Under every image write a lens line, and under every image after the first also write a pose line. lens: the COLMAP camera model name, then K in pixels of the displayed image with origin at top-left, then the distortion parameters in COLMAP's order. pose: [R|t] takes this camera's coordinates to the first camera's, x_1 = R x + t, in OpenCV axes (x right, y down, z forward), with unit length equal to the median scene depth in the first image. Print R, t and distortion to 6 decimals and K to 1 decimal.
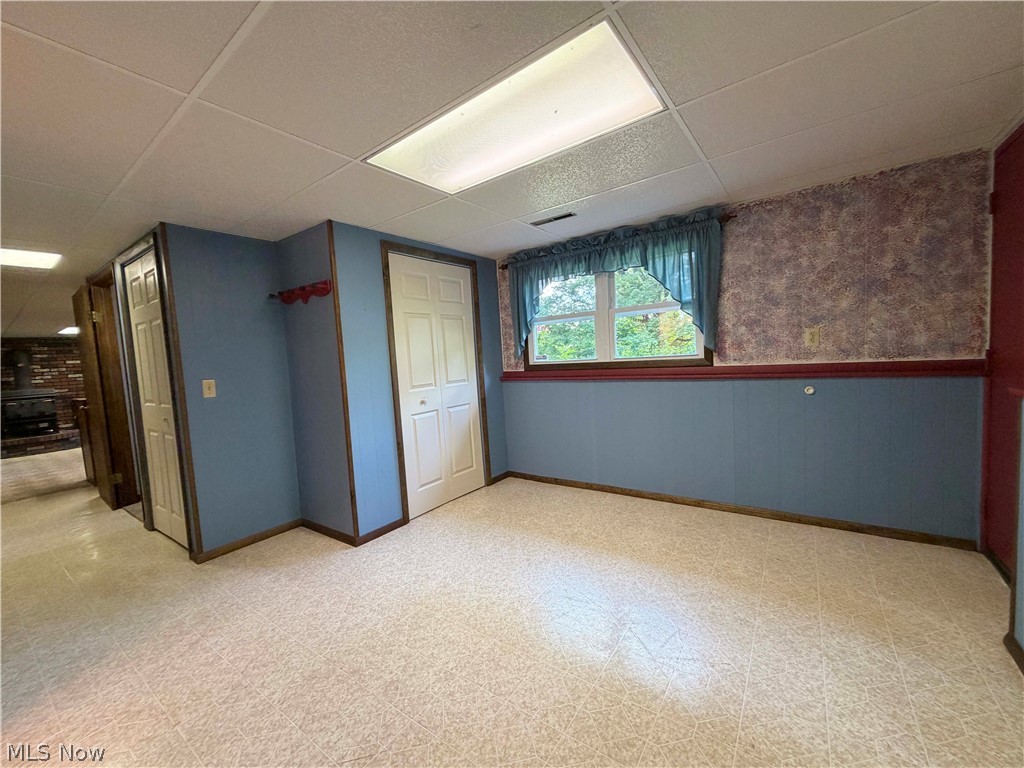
lens RADIAL K [[407.6, 0, 510.2], [0, 407.6, 386.5], [0, 0, 1]] dist [-0.000445, 0.000062]
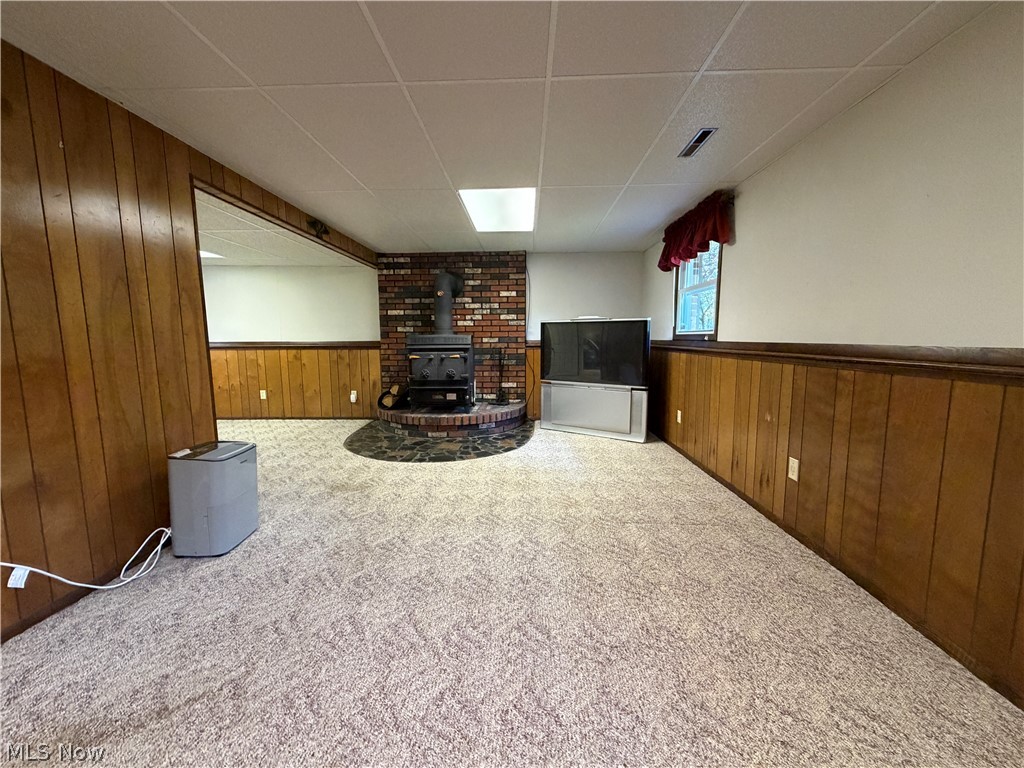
lens RADIAL K [[407.6, 0, 510.2], [0, 407.6, 386.5], [0, 0, 1]] dist [-0.000445, 0.000062]
pose [[0.559039, 0.158521, -0.813846, -0.584746], [-0.090339, 0.987355, 0.130263, -0.003840], [0.824205, 0.000700, 0.566291, 0.692441]]
